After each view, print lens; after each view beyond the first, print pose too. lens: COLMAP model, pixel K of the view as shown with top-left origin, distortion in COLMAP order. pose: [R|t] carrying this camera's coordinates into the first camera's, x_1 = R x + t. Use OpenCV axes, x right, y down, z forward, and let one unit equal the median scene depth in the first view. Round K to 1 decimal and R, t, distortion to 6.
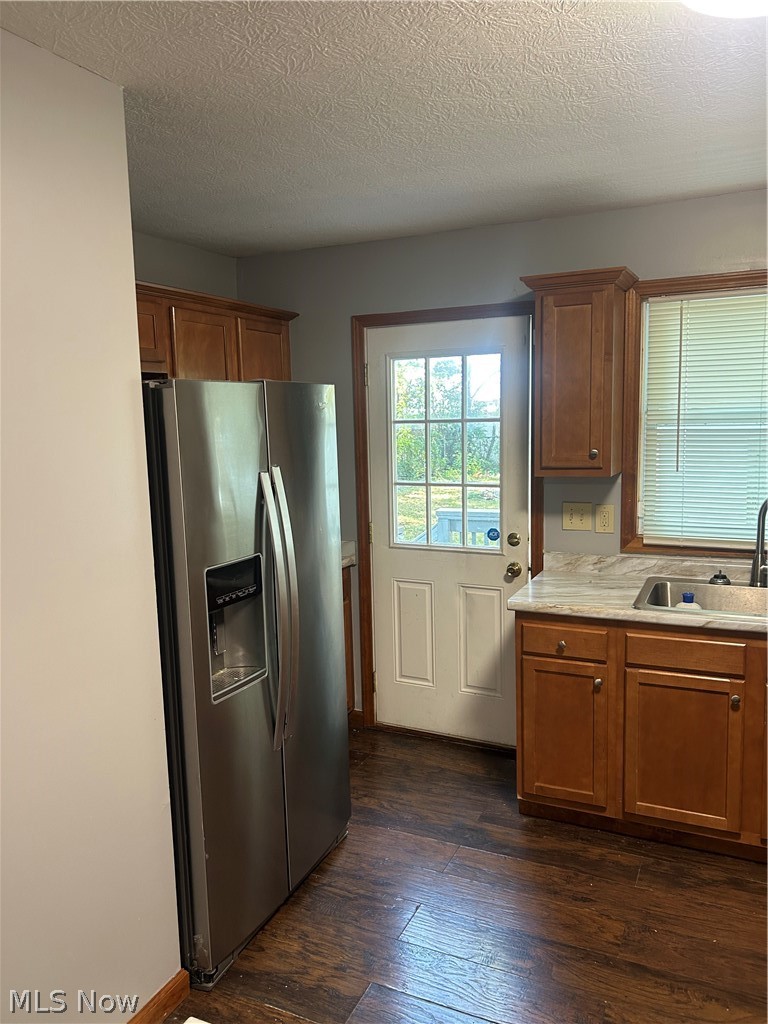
lens RADIAL K [[781.6, 0, 382.4], [0, 781.6, 516.2], [0, 0, 1]] dist [0.061720, -0.061350]
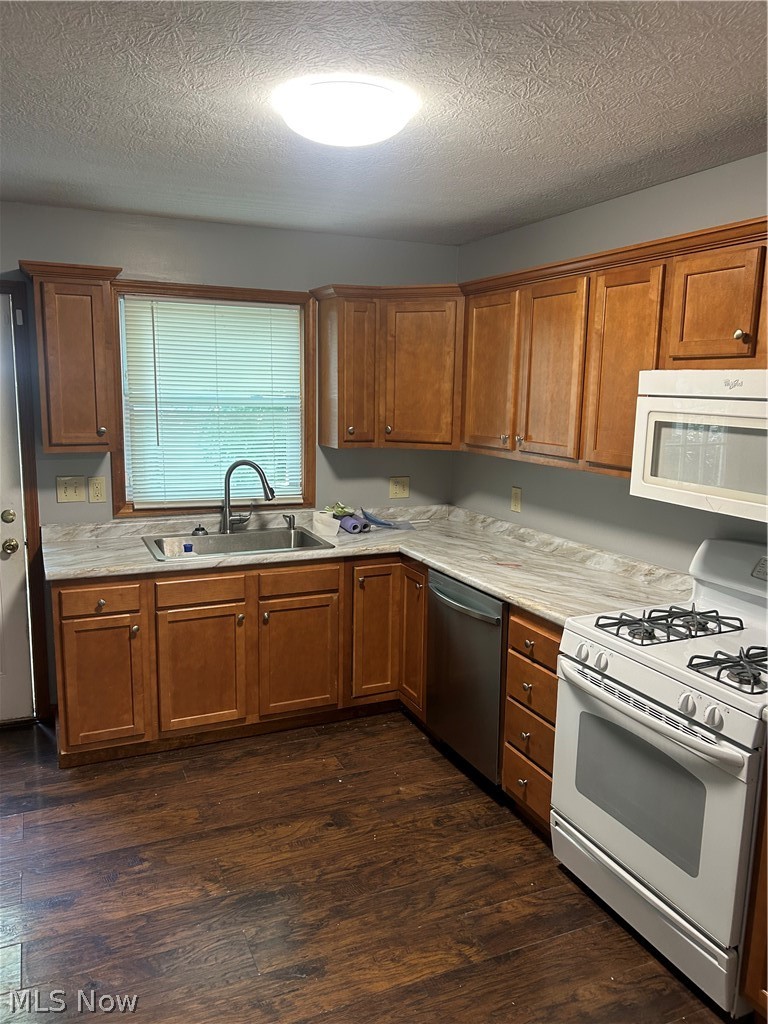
lens RADIAL K [[781.6, 0, 381.2], [0, 781.6, 512.1], [0, 0, 1]] dist [0.061720, -0.061350]
pose [[0.651319, -0.085242, 0.754001, -0.331902], [0.063565, 0.996307, 0.057726, -0.004261], [-0.756137, 0.010330, 0.654332, -0.033666]]
